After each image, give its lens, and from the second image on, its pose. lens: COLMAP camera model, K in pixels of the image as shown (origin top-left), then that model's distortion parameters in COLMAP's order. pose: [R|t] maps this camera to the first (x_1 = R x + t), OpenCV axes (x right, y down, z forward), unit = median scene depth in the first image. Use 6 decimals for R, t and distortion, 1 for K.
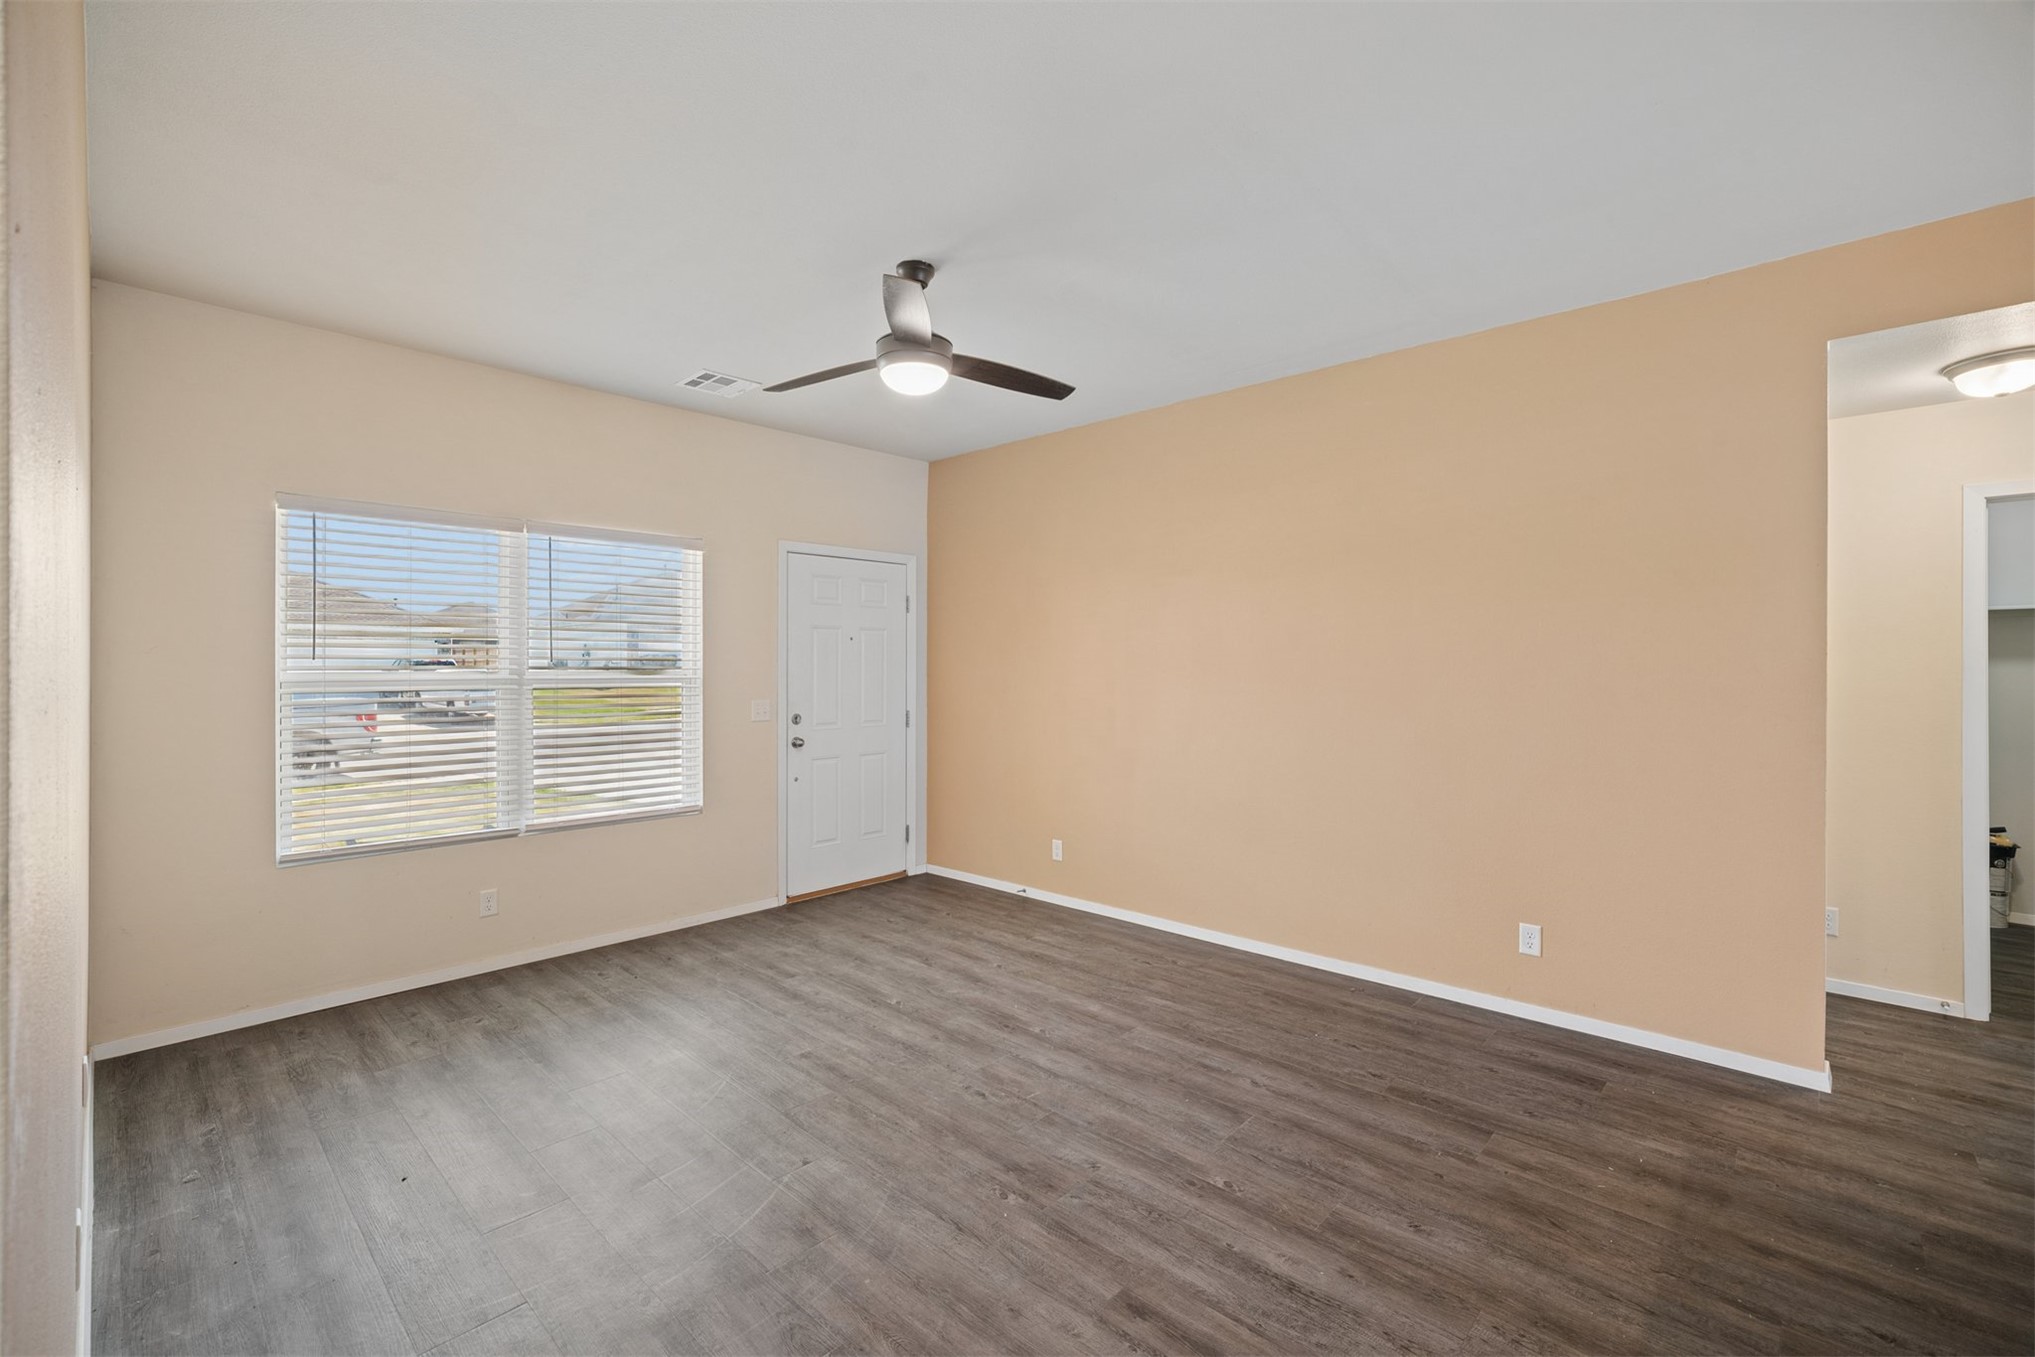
lens RADIAL K [[870.9, 0, 1014.0], [0, 870.9, 668.8], [0, 0, 1]] dist [-0.017579, 0.009193]
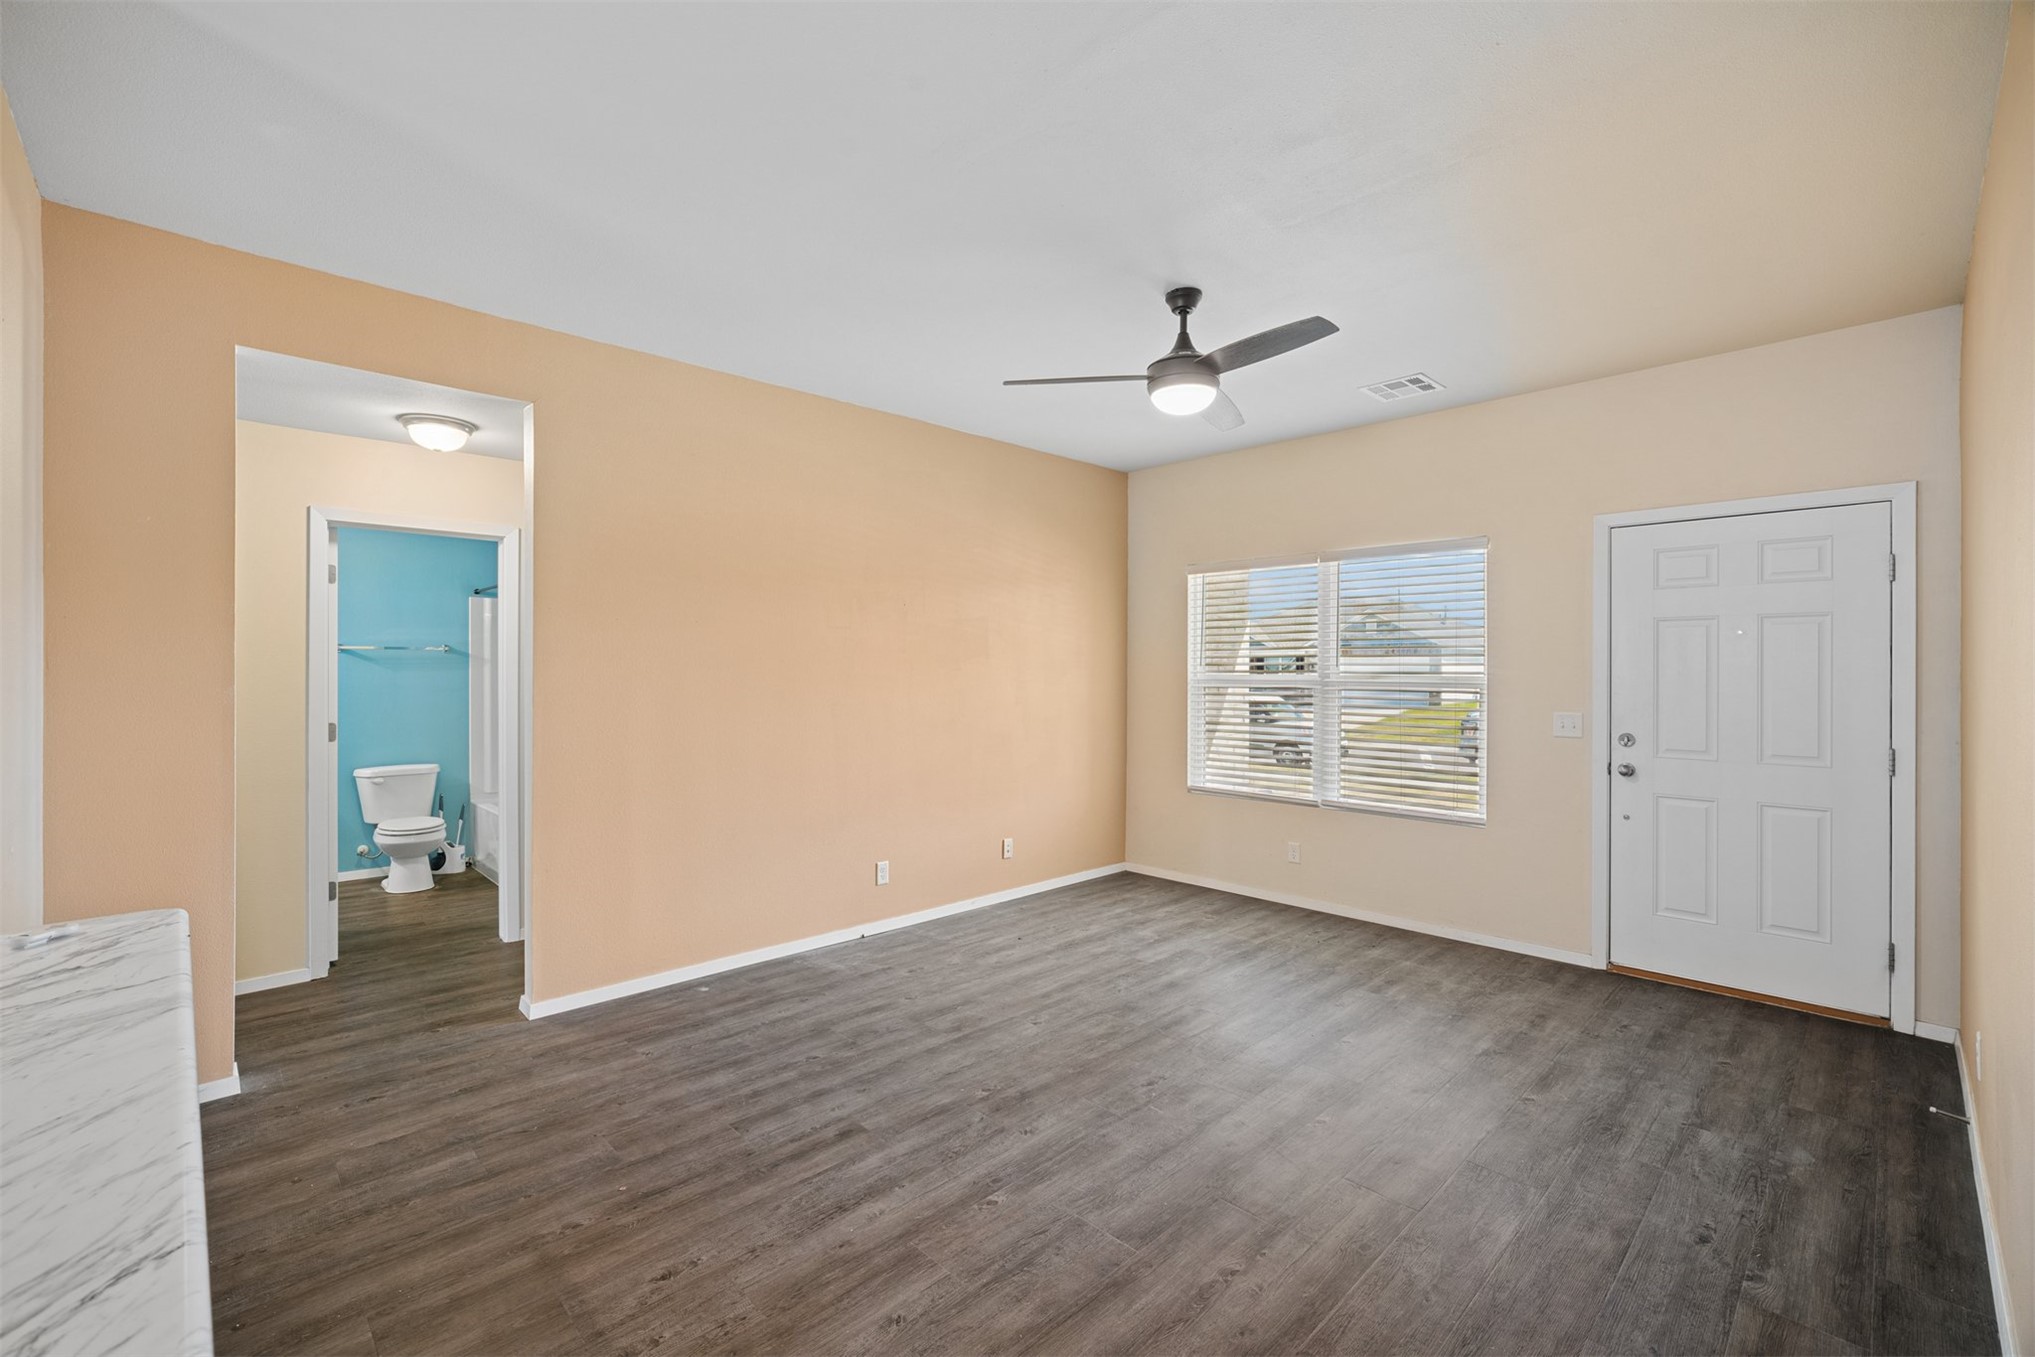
lens RADIAL K [[870.9, 0, 994.0], [0, 870.9, 672.8], [0, 0, 1]] dist [-0.017579, 0.009193]
pose [[-0.058250, 0.003336, -0.998296, 0.917407], [-0.005389, 0.999979, 0.003656, -0.002327], [0.998287, 0.005593, -0.058231, 0.795964]]
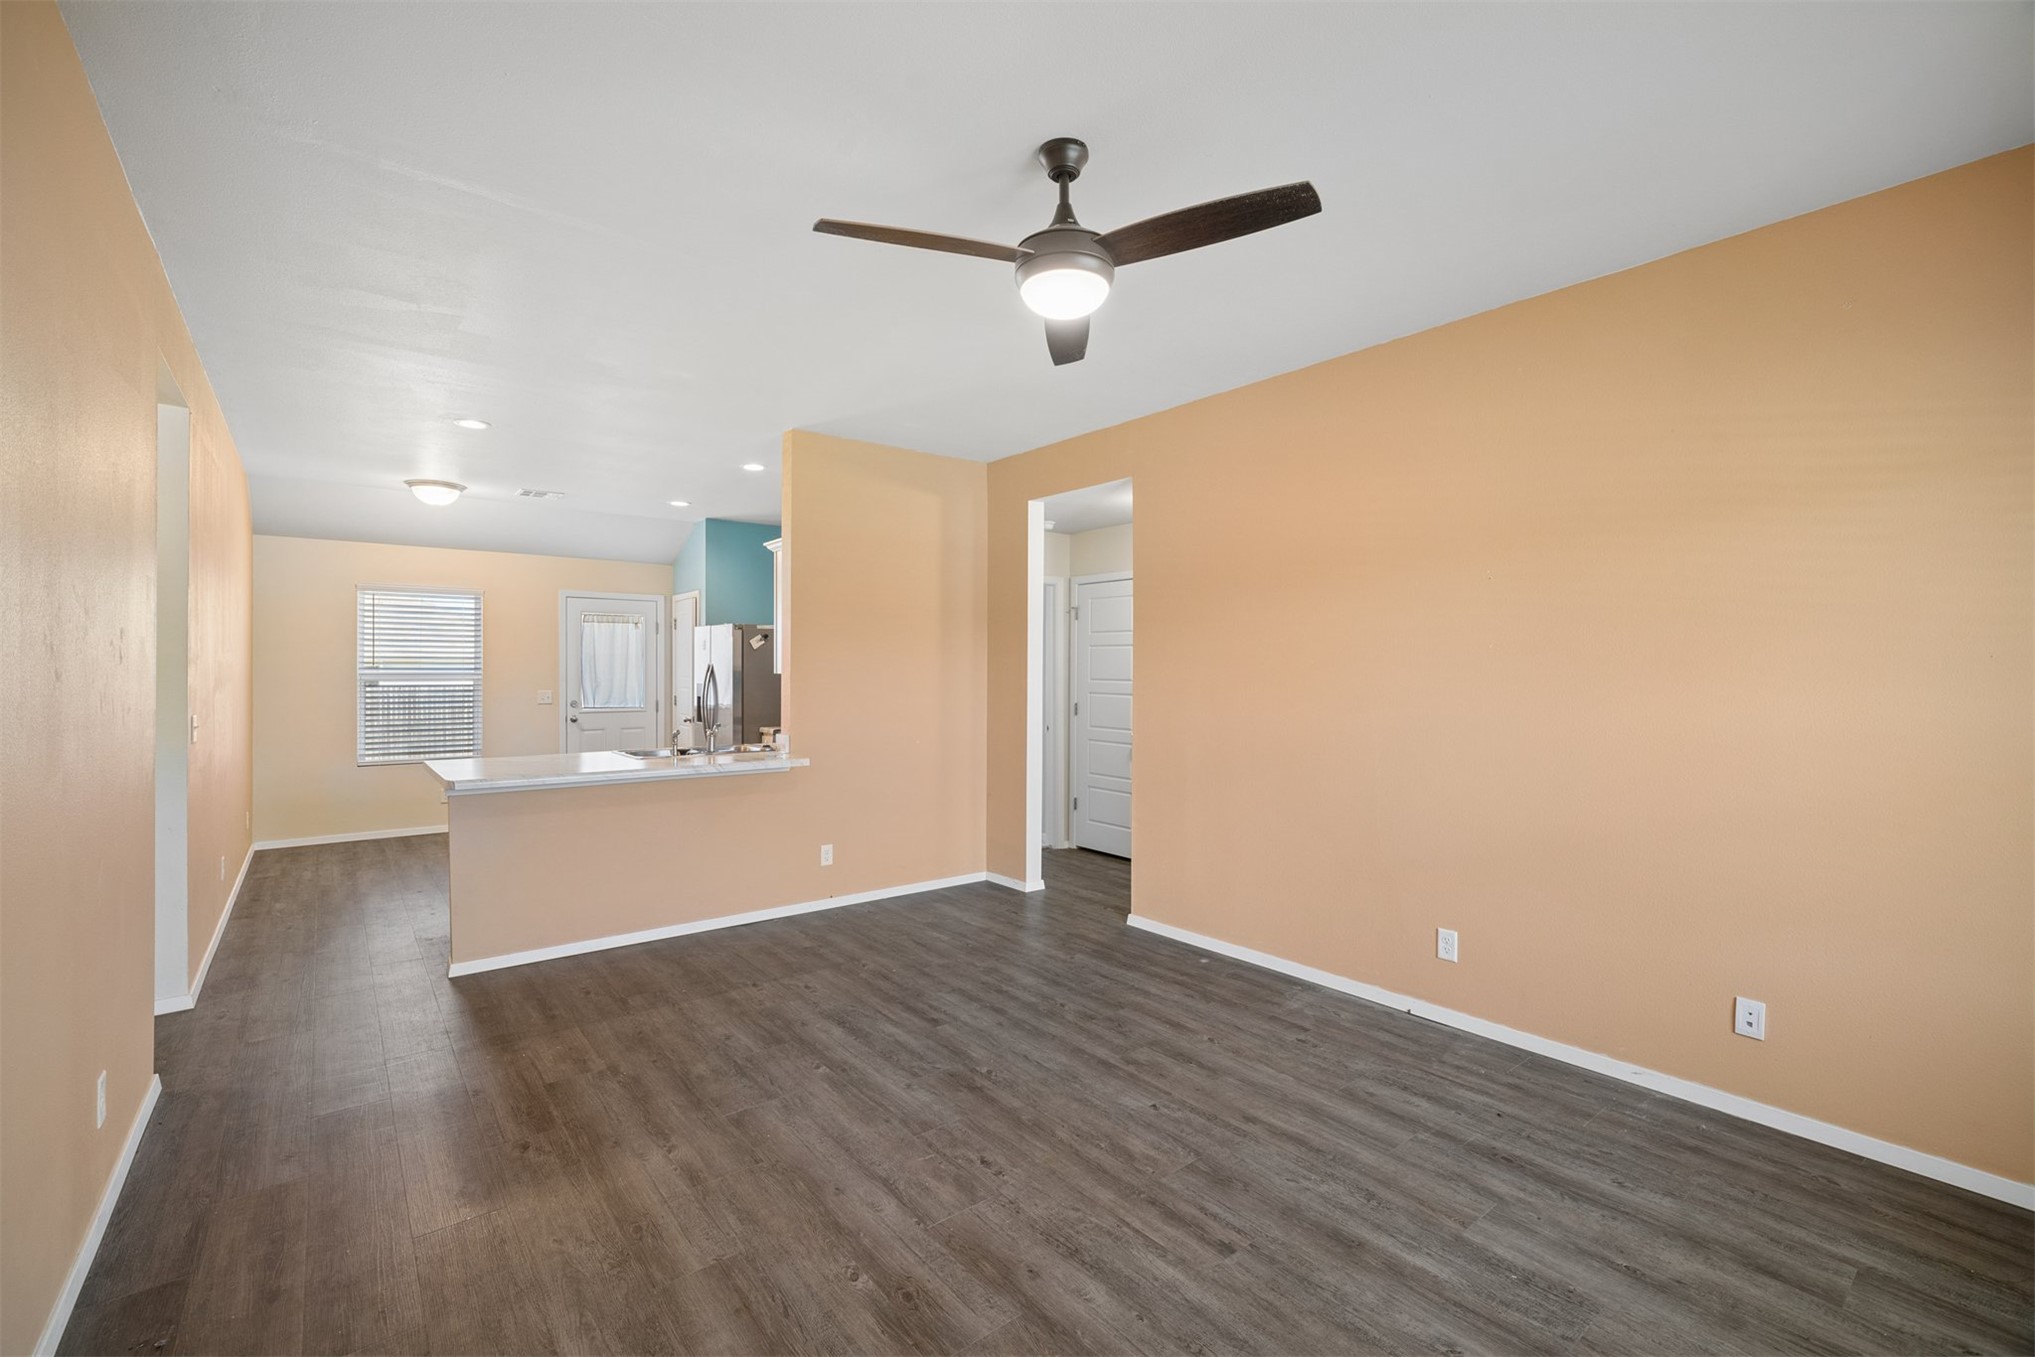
lens RADIAL K [[870.9, 0, 1005.3], [0, 870.9, 669.1], [0, 0, 1]] dist [-0.017579, 0.009193]
pose [[-0.988614, -0.001020, 0.150467, -0.171765], [-0.000711, 0.999998, 0.002113, -0.004701], [-0.150469, 0.001982, -0.988613, 1.693564]]
